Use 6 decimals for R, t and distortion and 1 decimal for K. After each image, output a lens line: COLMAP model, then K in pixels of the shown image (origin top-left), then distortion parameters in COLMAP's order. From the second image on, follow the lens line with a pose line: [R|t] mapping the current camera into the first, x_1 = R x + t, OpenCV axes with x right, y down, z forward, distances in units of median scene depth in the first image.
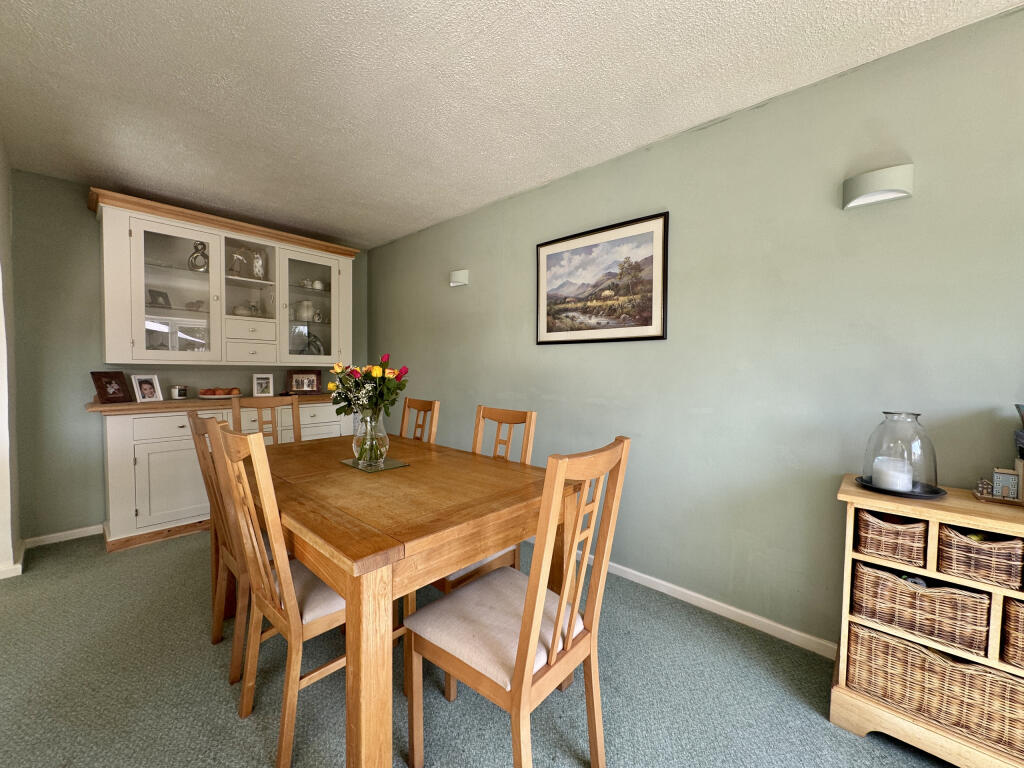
lens RADIAL K [[404.6, 0, 512.0], [0, 404.6, 384.0], [0, 0, 1]] dist [-0.000371, 0.000020]
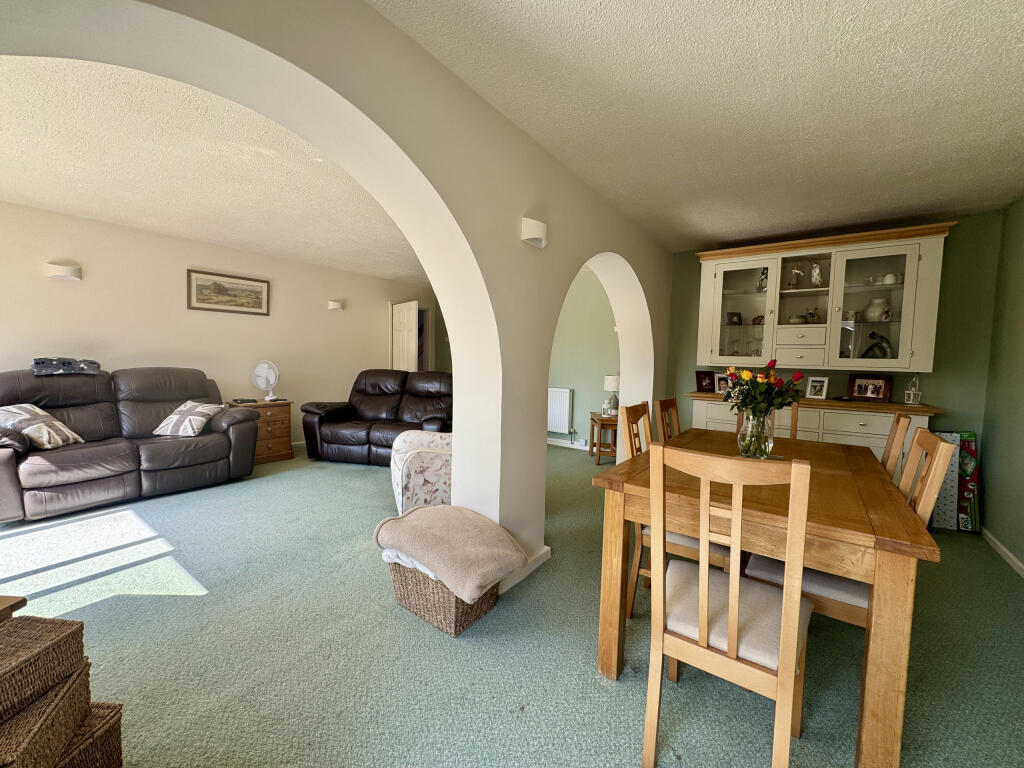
lens RADIAL K [[404.6, 0, 512.0], [0, 404.6, 384.0], [0, 0, 1]] dist [-0.000371, 0.000020]
pose [[0.116135, 0.055304, -0.991693, 0.341970], [-0.060275, 0.997001, 0.048541, -0.010587], [0.991403, 0.054137, 0.119120, 0.101566]]
